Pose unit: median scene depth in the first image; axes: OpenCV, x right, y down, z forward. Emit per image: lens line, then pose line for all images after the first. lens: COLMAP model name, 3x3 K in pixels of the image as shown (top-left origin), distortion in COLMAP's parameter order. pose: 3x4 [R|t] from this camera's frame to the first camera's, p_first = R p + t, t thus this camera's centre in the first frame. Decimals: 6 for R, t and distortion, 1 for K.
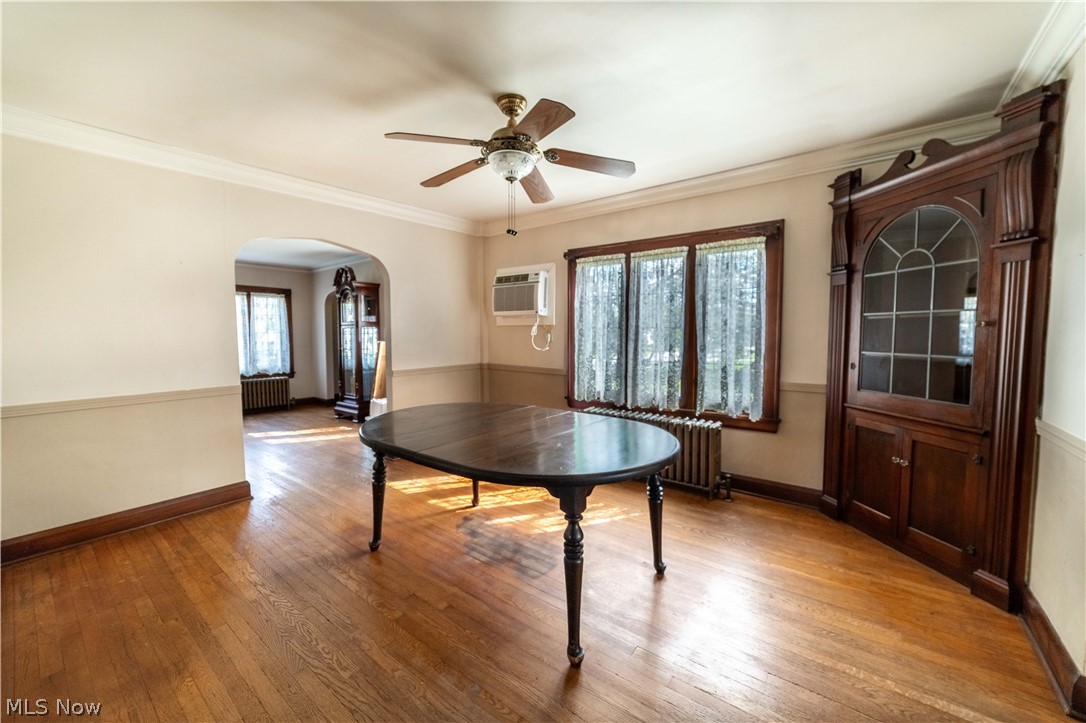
lens RADIAL K [[421.8, 0, 548.8], [0, 421.8, 362.8], [0, 0, 1]] dist [-0.020670, 0.006669]
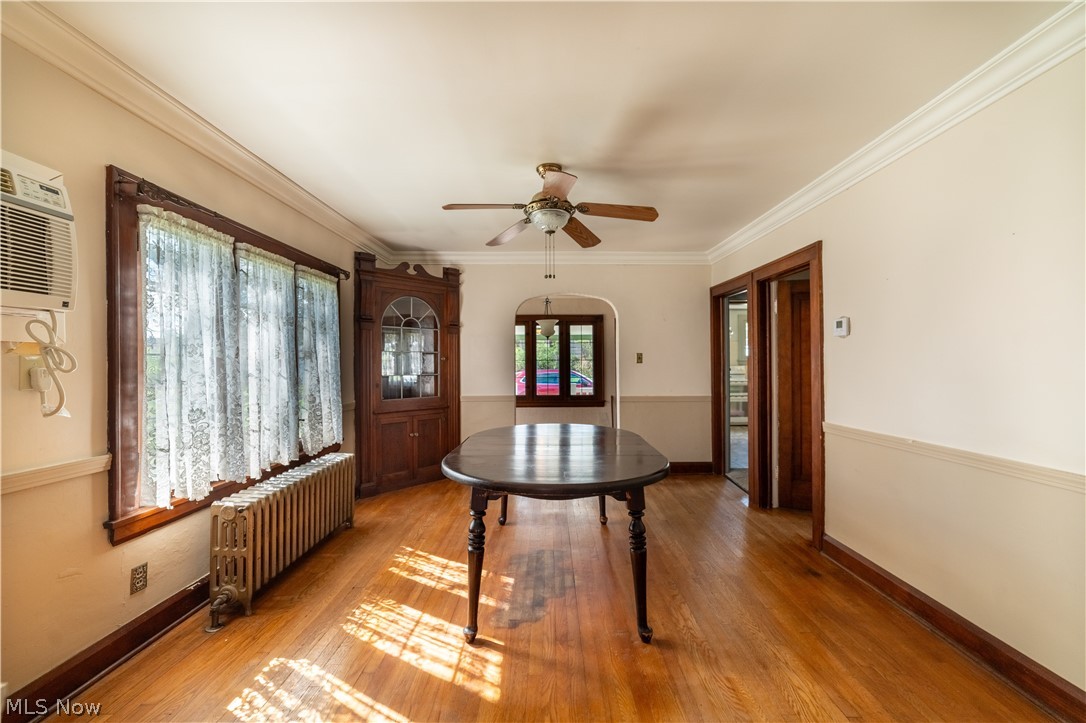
lens RADIAL K [[421.8, 0, 548.8], [0, 421.8, 362.8], [0, 0, 1]] dist [-0.020670, 0.006669]
pose [[-0.608206, 0.005463, 0.793760, -0.767341], [0.054771, 0.997882, 0.035100, -0.085330], [-0.791887, 0.064823, -0.607217, 1.312283]]
